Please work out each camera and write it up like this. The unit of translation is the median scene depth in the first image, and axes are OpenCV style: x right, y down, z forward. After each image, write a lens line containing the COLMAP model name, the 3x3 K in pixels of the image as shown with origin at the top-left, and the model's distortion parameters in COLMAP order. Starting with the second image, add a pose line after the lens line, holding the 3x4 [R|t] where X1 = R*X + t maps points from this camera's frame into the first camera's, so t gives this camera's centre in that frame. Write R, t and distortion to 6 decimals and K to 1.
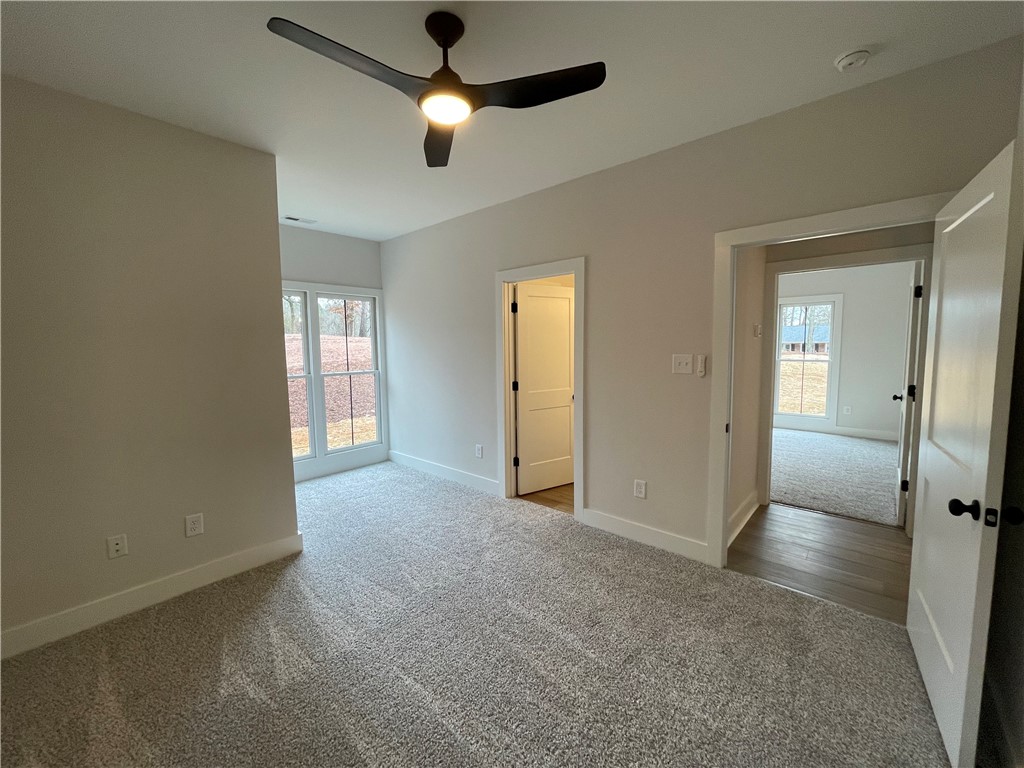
lens RADIAL K [[410.7, 0, 510.9], [0, 410.7, 380.1], [0, 0, 1]] dist [-0.001844, 0.000503]
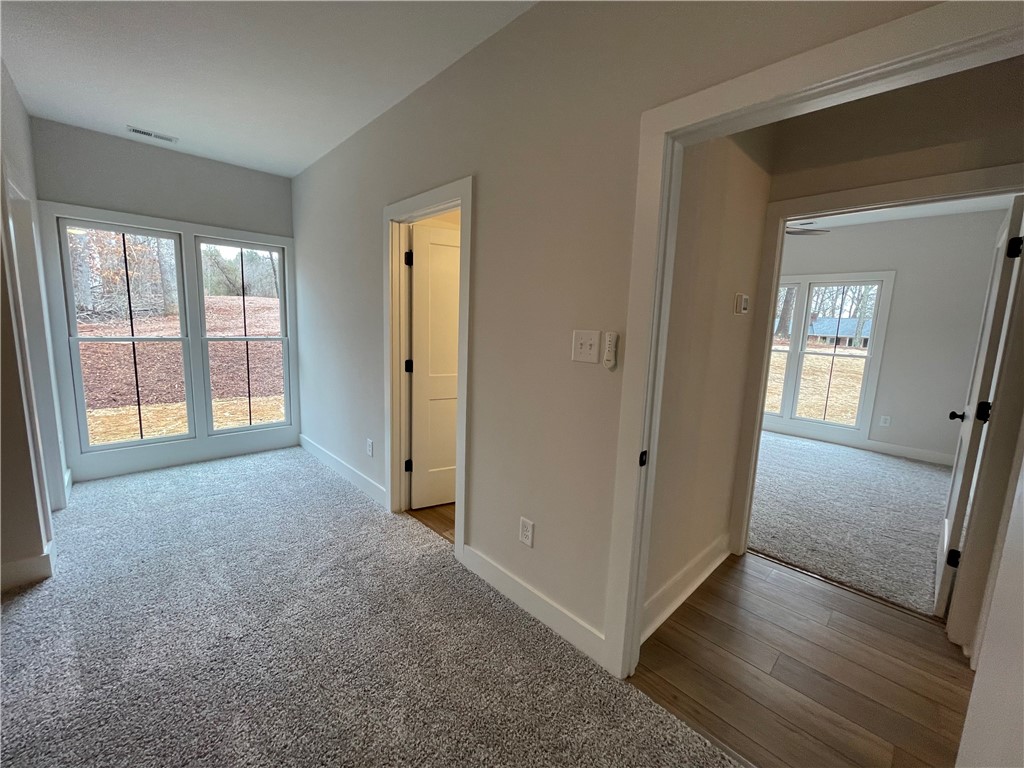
lens RADIAL K [[410.7, 0, 510.3], [0, 410.7, 380.4], [0, 0, 1]] dist [-0.001844, 0.000503]
pose [[0.995820, 0.060234, -0.068662, 0.245984], [-0.056543, 0.996912, 0.054486, -0.010741], [0.071732, -0.050376, 0.996151, 0.269327]]
